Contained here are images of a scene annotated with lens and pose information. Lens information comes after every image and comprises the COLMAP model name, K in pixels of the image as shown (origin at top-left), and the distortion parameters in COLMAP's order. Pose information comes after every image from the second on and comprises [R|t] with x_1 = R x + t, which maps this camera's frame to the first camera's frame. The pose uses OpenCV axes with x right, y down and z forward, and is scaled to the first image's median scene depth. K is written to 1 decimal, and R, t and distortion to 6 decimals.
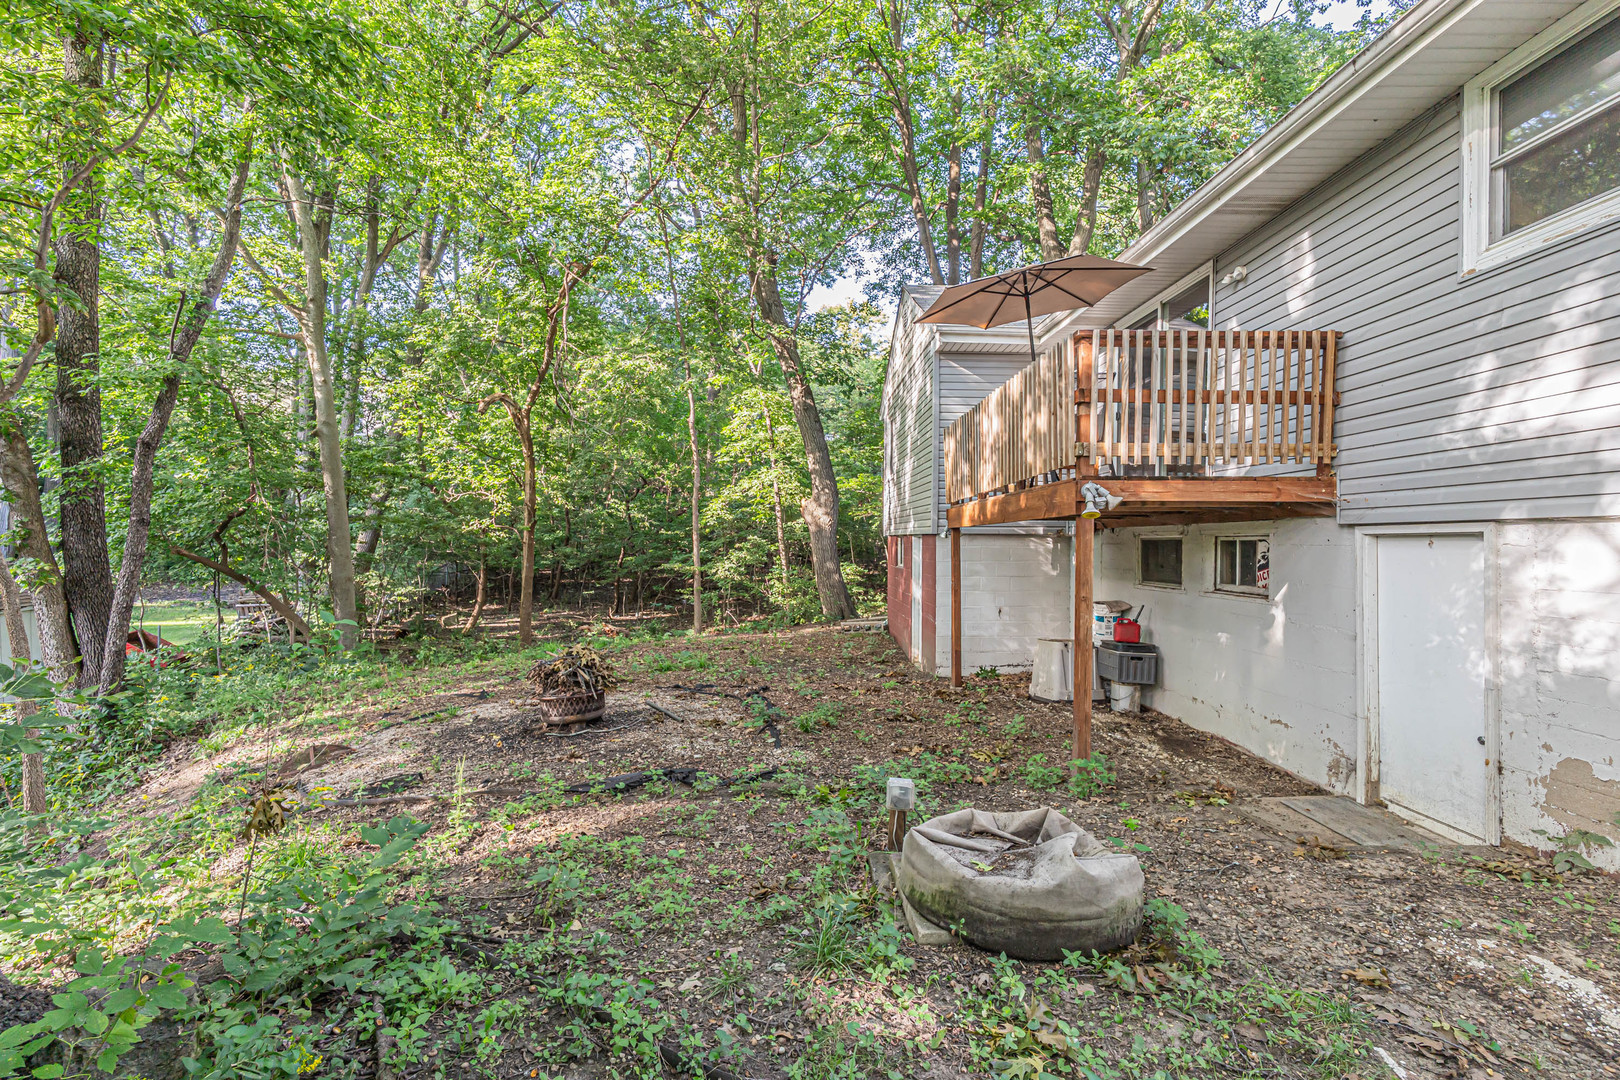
lens RADIAL K [[721.3, 0, 805.0], [0, 721.3, 540.4], [0, 0, 1]] dist [0.000035, -0.000133]
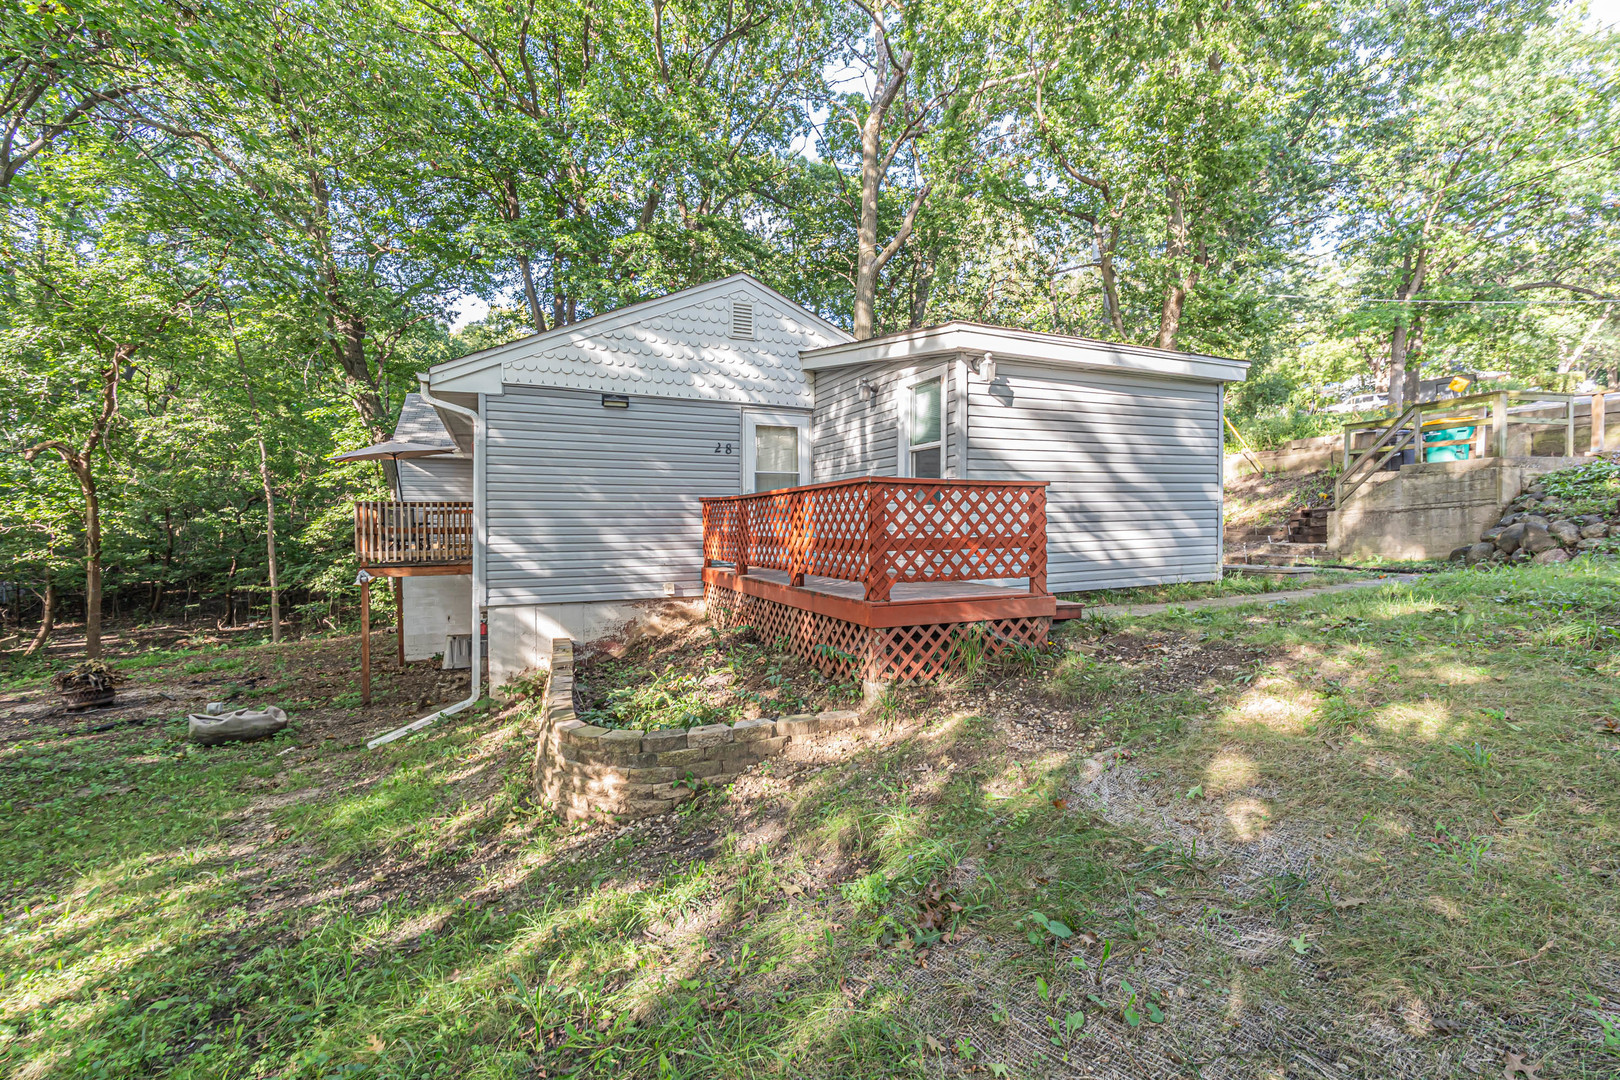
lens RADIAL K [[721.3, 0, 815.4], [0, 721.3, 539.0], [0, 0, 1]] dist [0.000035, -0.000133]
pose [[0.929365, -0.019460, 0.368649, 0.236749], [0.011900, 0.999670, 0.022772, -0.056840], [-0.368971, -0.016776, 0.929290, -0.433438]]
